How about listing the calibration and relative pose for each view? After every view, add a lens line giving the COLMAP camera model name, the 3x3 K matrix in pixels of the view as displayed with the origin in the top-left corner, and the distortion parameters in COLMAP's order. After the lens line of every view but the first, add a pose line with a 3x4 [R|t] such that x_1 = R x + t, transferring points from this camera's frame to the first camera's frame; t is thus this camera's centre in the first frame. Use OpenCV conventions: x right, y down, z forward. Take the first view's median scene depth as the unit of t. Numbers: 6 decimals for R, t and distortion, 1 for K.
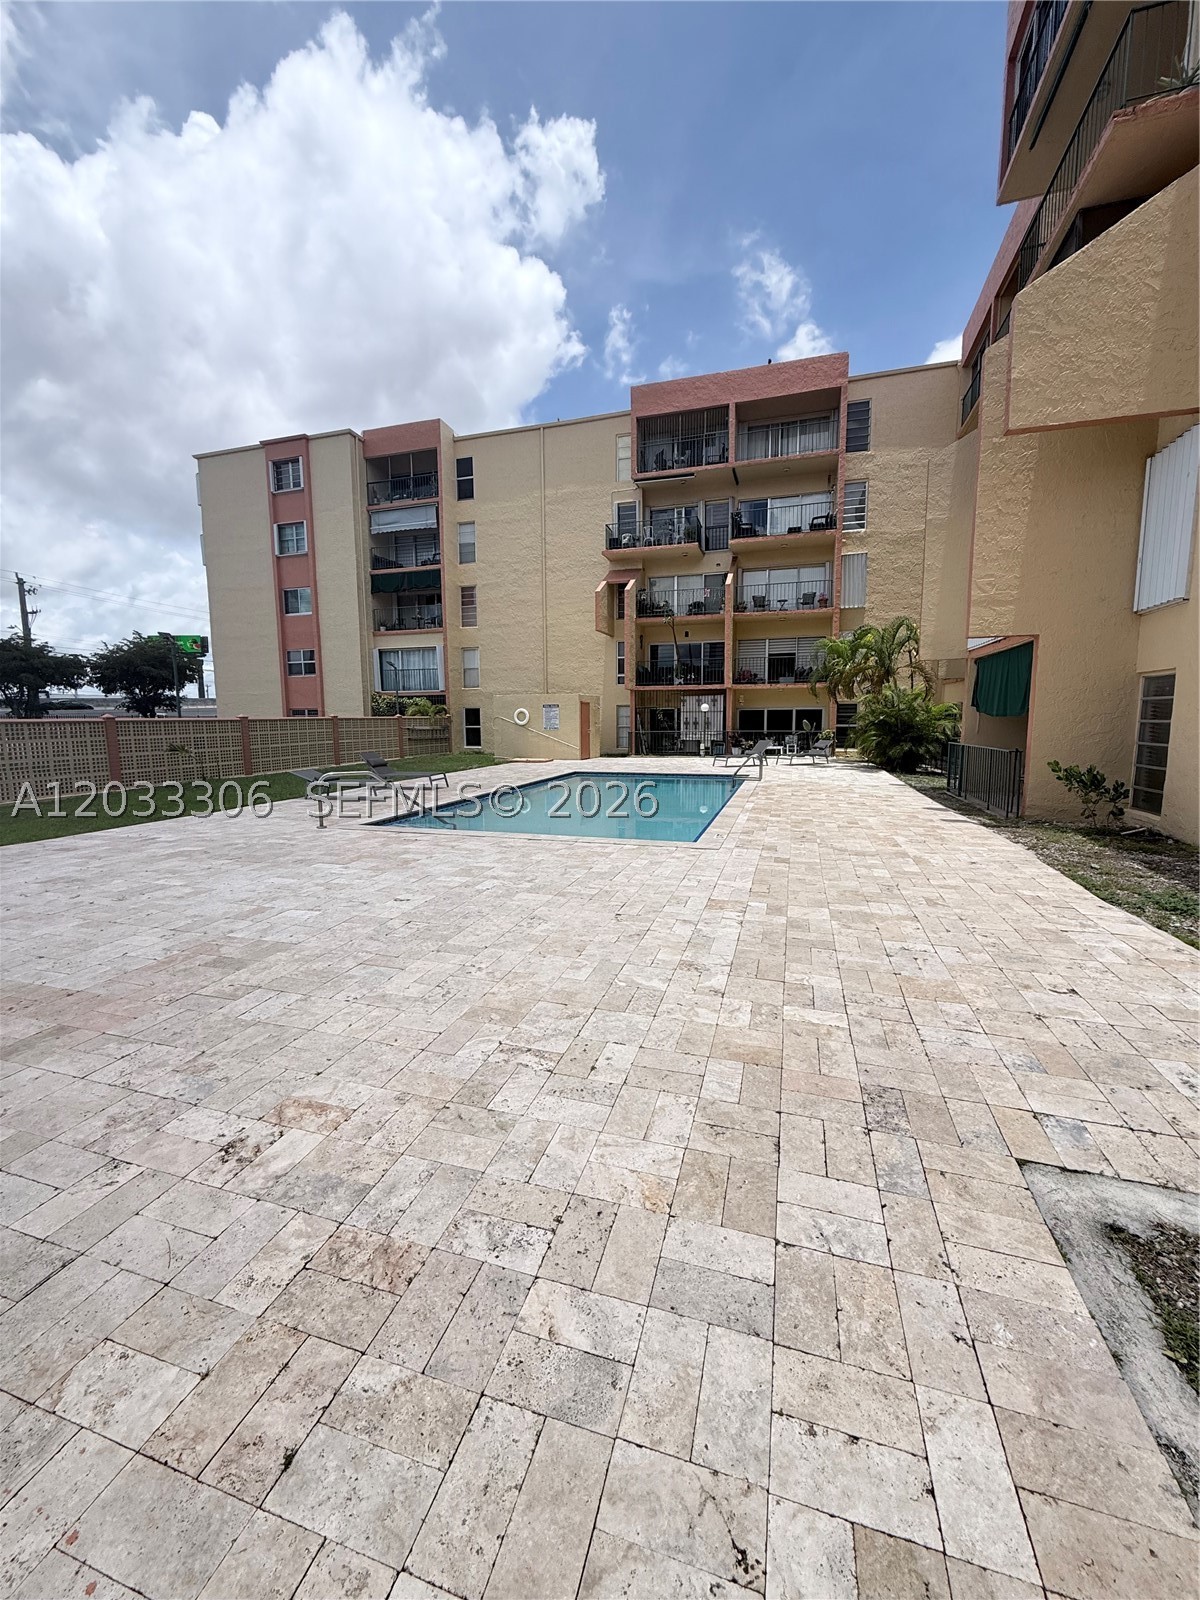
lens RADIAL K [[634.4, 0, 593.1], [0, 634.4, 795.0], [0, 0, 1]] dist [-0.001572, -0.000357]
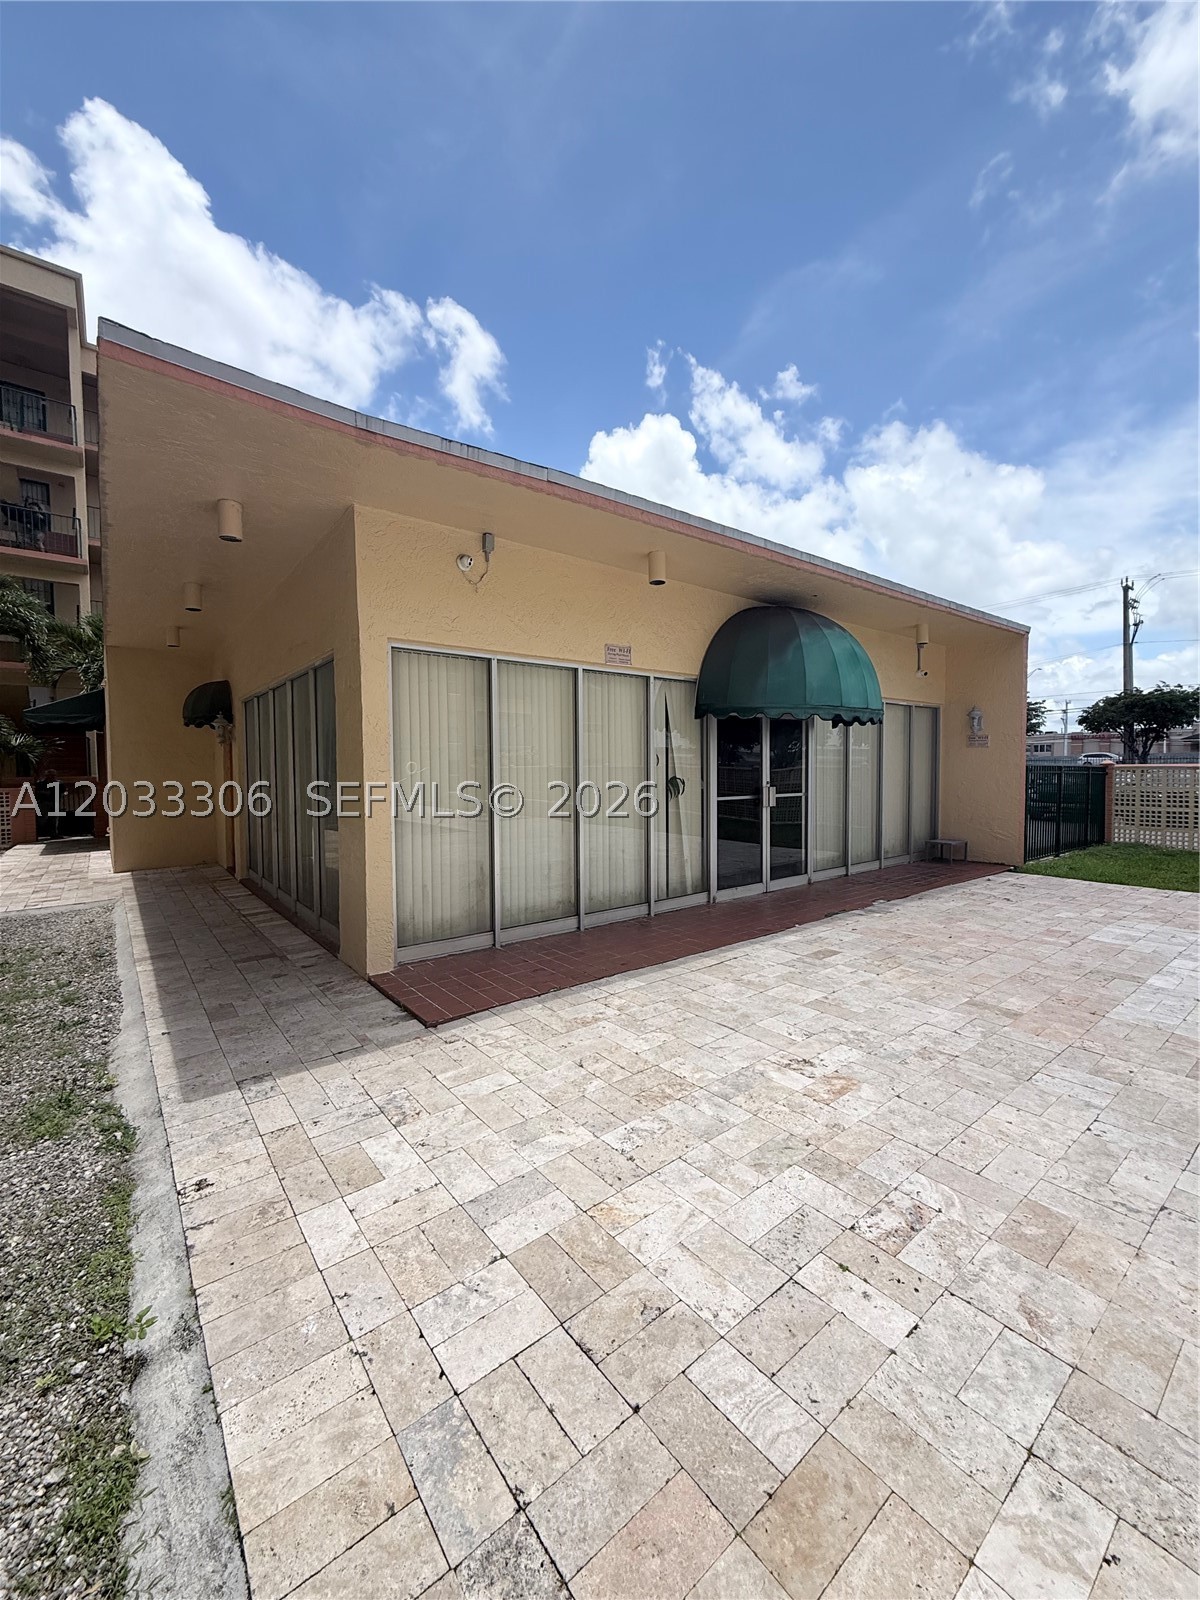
lens RADIAL K [[634.4, 0, 598.9], [0, 634.4, 795.0], [0, 0, 1]] dist [-0.001572, -0.000357]
pose [[-0.568361, 0.046309, -0.821475, 0.846800], [-0.088835, 0.989124, 0.117223, -0.174752], [0.817969, 0.139601, -0.558066, 1.312594]]
